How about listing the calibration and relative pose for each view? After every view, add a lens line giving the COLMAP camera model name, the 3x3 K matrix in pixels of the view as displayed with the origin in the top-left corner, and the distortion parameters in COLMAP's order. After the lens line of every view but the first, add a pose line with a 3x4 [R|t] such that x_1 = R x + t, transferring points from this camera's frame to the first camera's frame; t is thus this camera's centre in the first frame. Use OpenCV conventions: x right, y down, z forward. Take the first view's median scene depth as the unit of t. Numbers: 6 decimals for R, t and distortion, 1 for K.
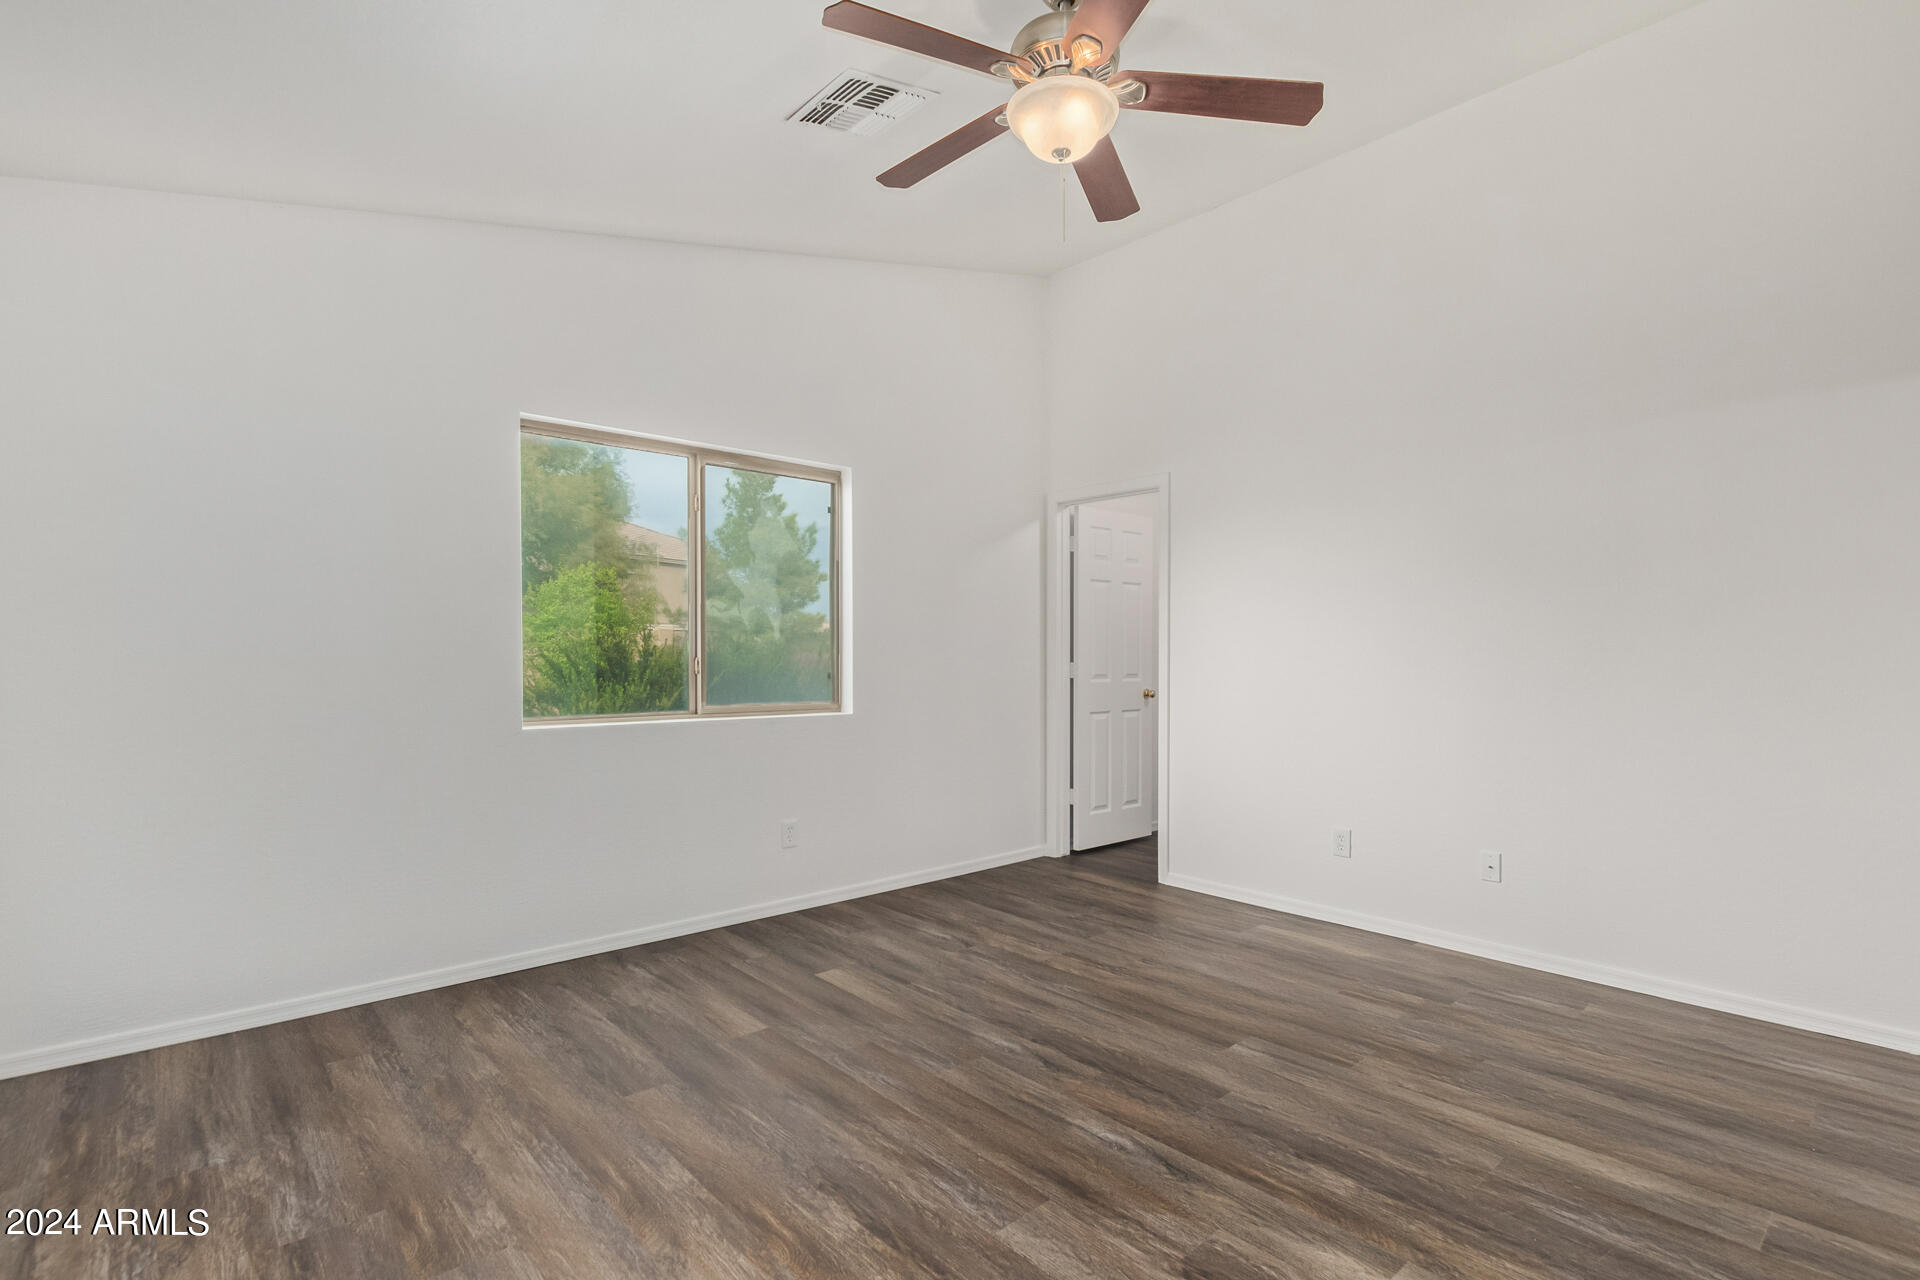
lens RADIAL K [[894.1, 0, 961.3], [0, 894.1, 658.4], [0, 0, 1]] dist [0.001756, -0.000502]
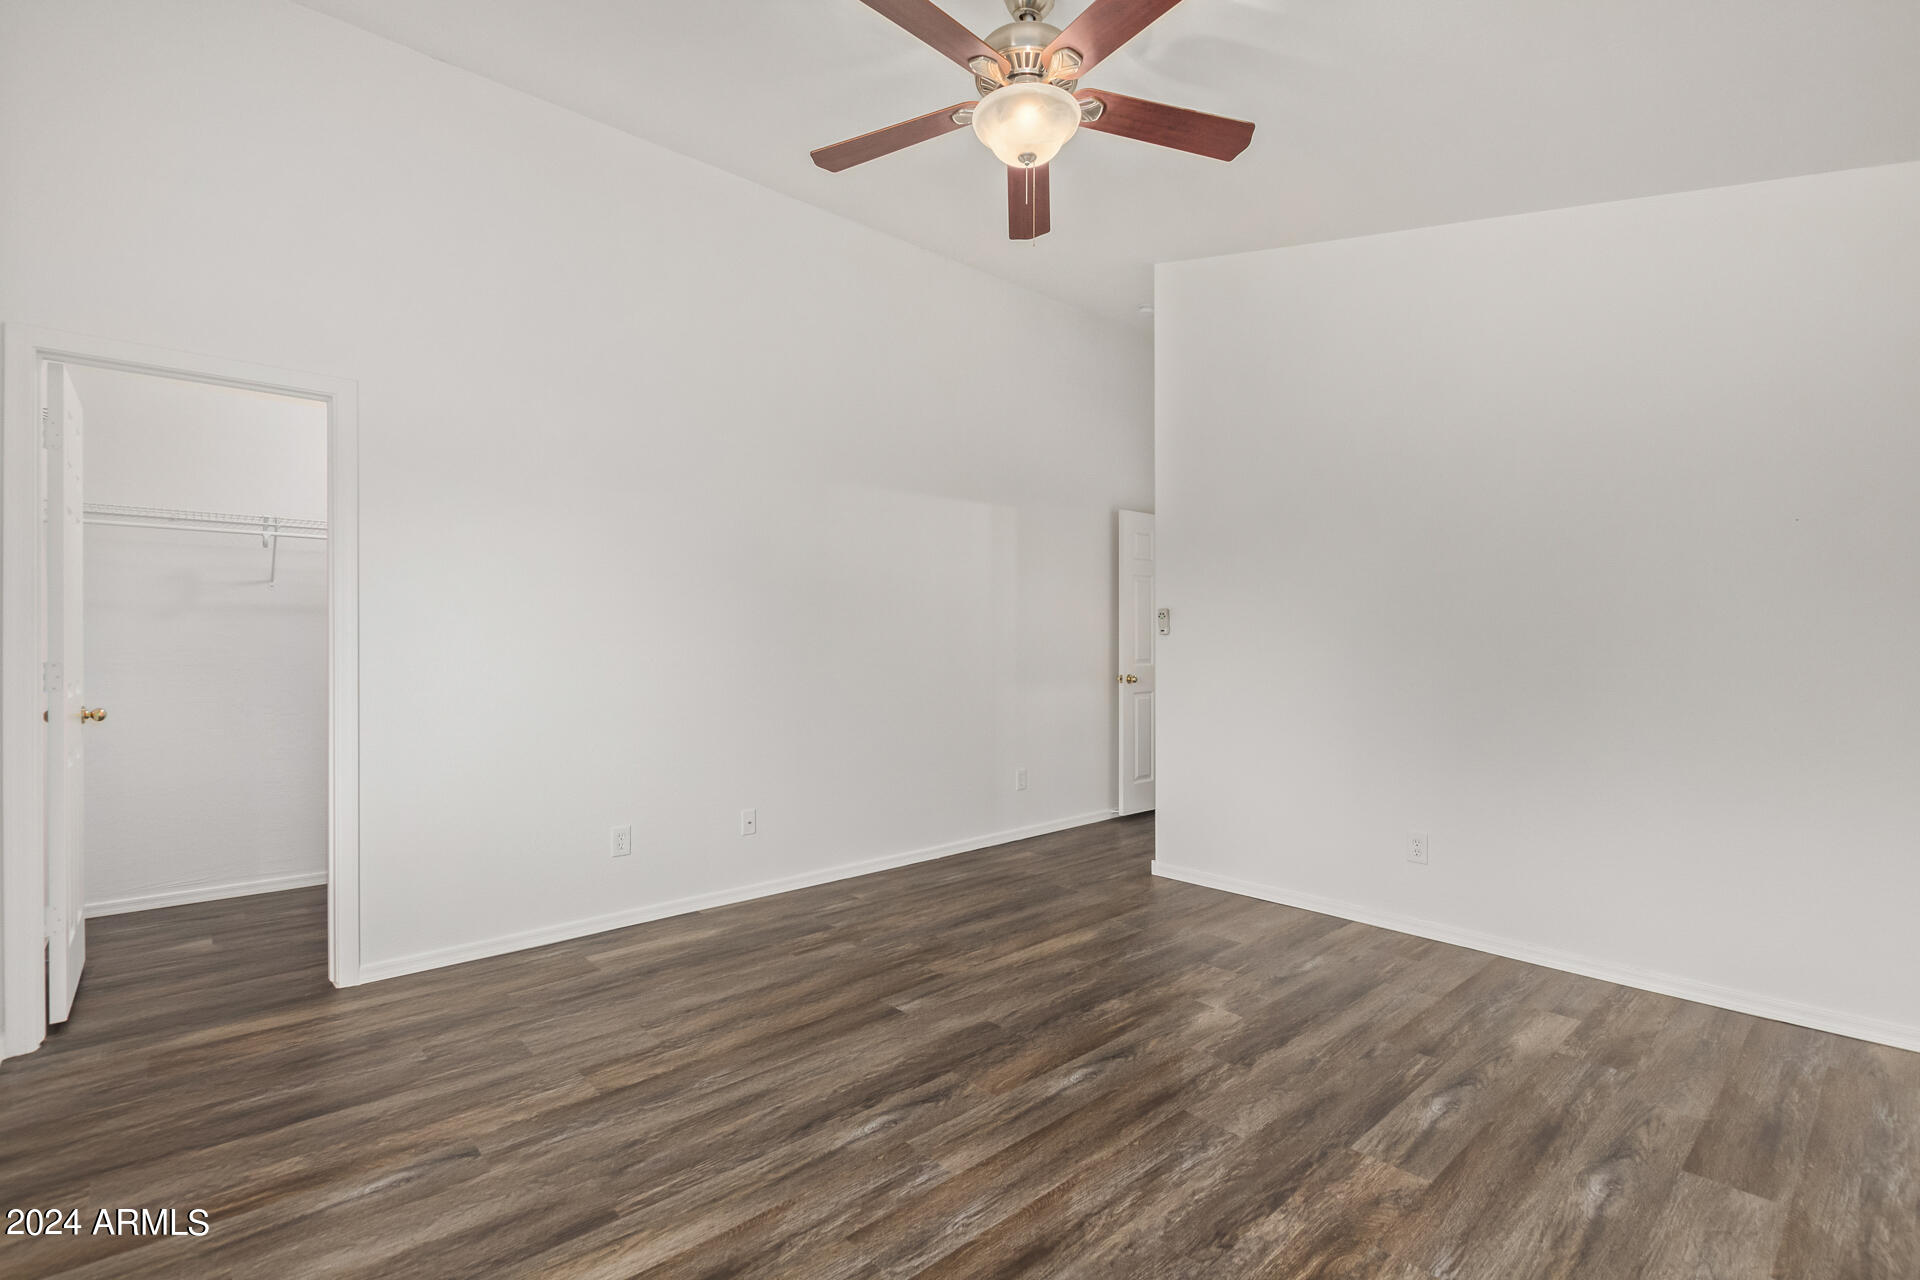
lens RADIAL K [[876.8, 0, 971.9], [0, 876.8, 647.7], [0, 0, 1]] dist [0.004115, -0.000458]
pose [[-0.006244, -0.004573, 0.999970, -0.668136], [0.005173, 0.999976, 0.004606, -0.004471], [-0.999967, 0.005201, -0.006220, 0.819474]]
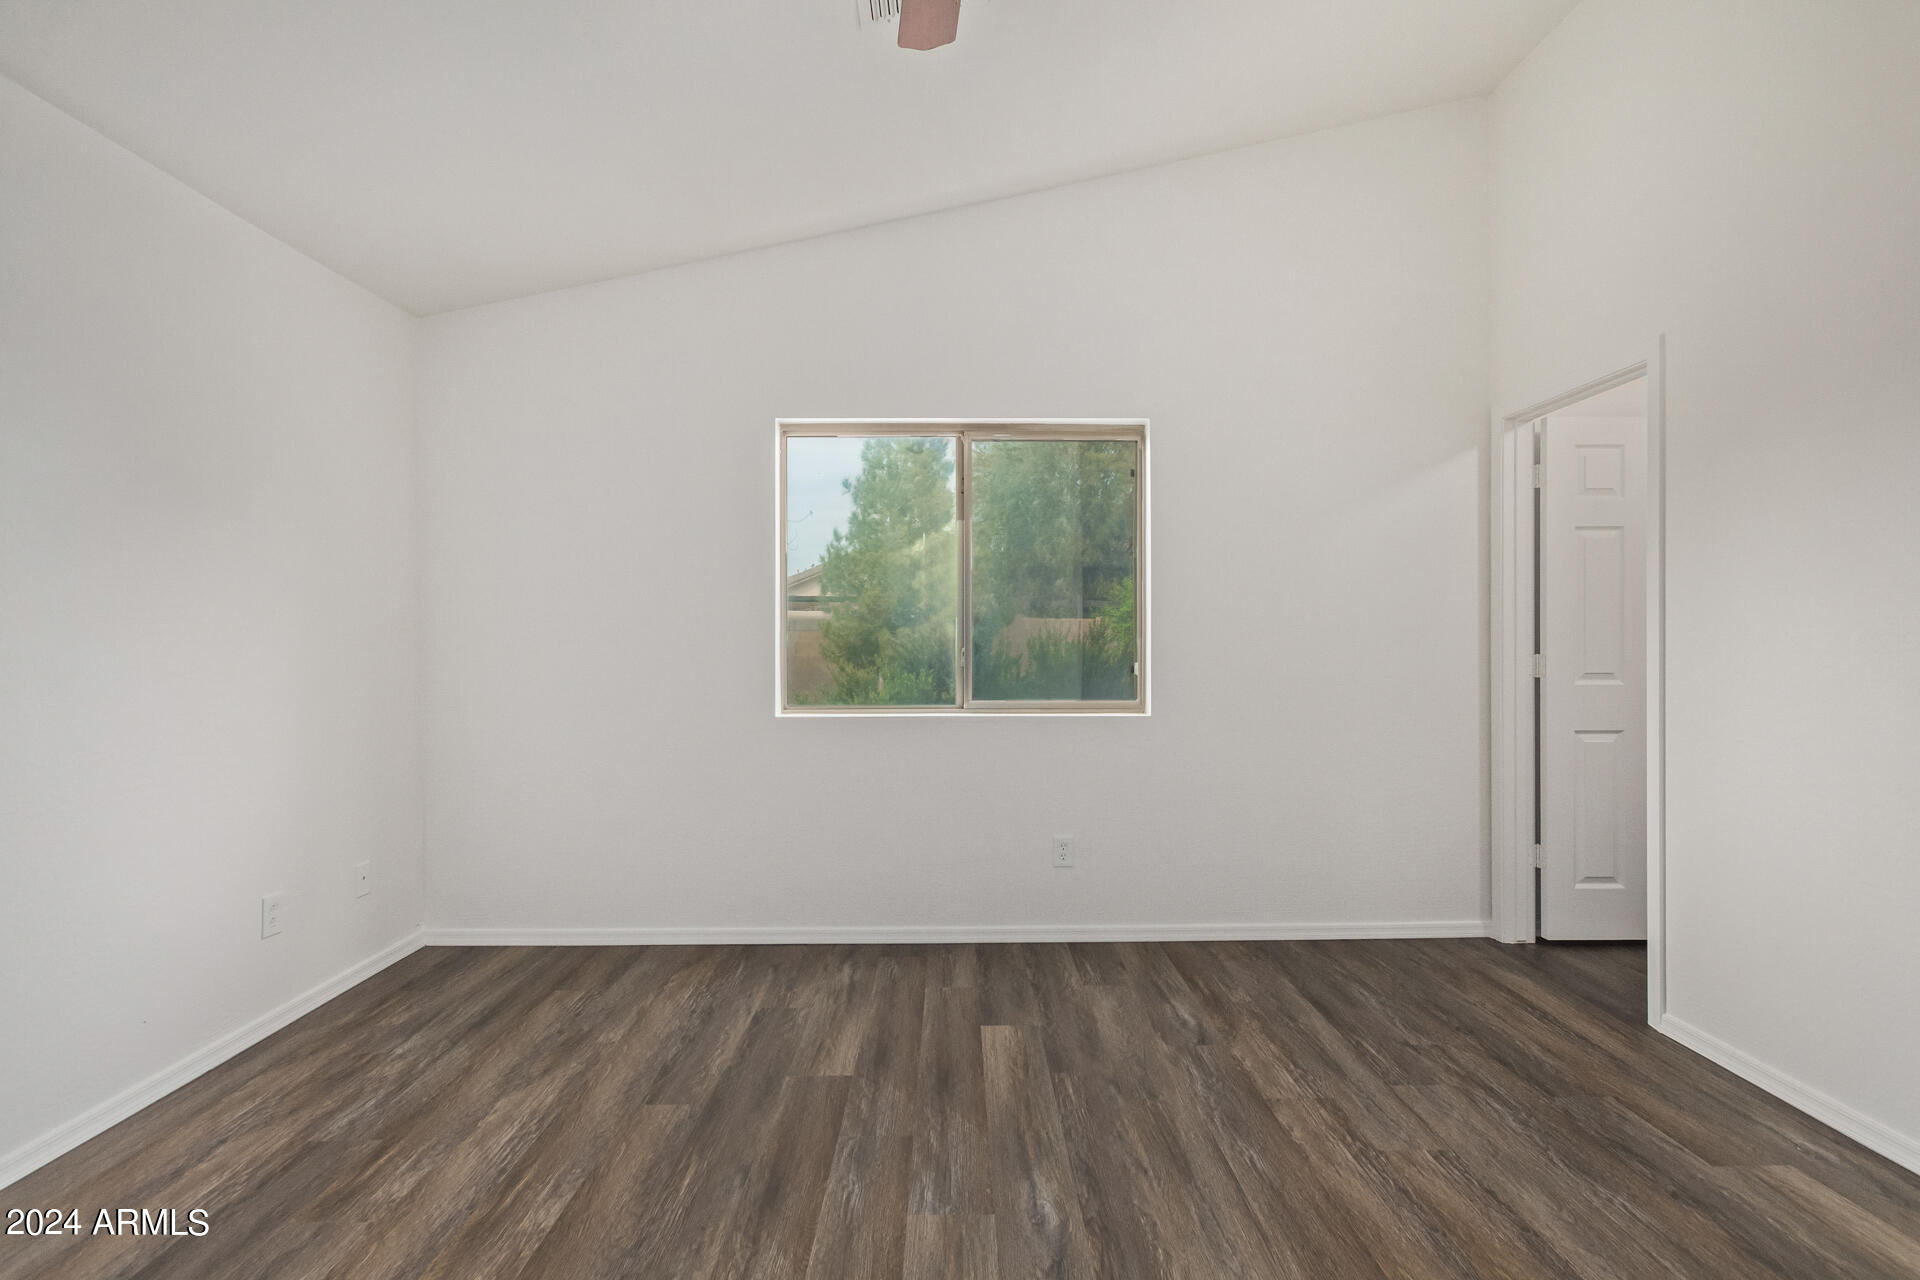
lens RADIAL K [[876.8, 0, 971.9], [0, 876.8, 647.7], [0, 0, 1]] dist [0.004115, -0.000458]
pose [[0.758151, -0.001507, -0.652078, 0.402427], [0.002203, 0.999998, 0.000251, -0.003027], [0.652076, -0.001627, 0.758152, 0.401913]]
